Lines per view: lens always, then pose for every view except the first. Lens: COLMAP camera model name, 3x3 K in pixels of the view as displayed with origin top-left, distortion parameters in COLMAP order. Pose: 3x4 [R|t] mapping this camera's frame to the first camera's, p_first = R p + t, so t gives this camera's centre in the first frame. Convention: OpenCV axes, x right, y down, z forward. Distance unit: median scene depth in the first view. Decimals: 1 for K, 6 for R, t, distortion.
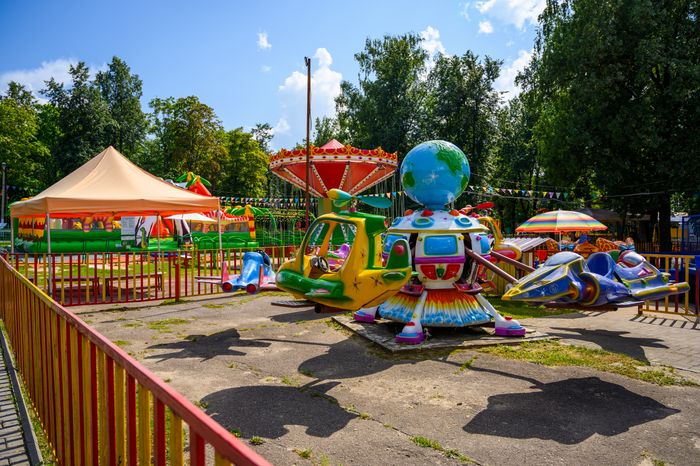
lens RADIAL K [[531.4, 0, 351.2], [0, 531.4, 230.3], [0, 0, 1]] dist [0.003151, 0.002438]
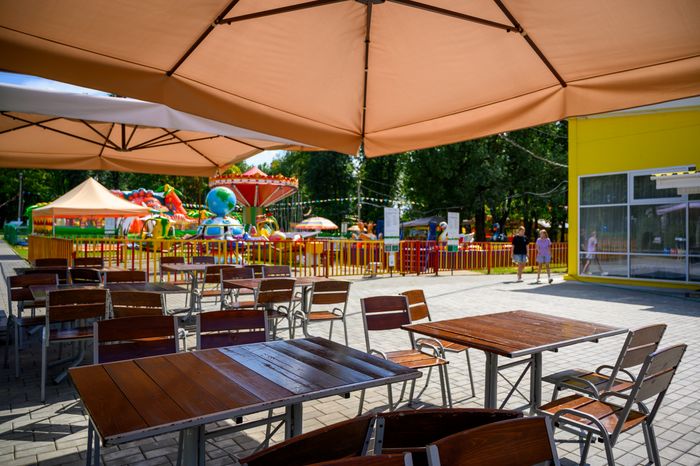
lens RADIAL K [[474.2, 0, 348.9], [0, 474.2, 236.7], [0, 0, 1]] dist [-0.000887, -0.001392]
pose [[0.999366, 0.013071, 0.033118, 0.170254], [-0.013371, 0.999872, 0.008833, 0.005488], [-0.032998, -0.009270, 0.999412, -0.287674]]
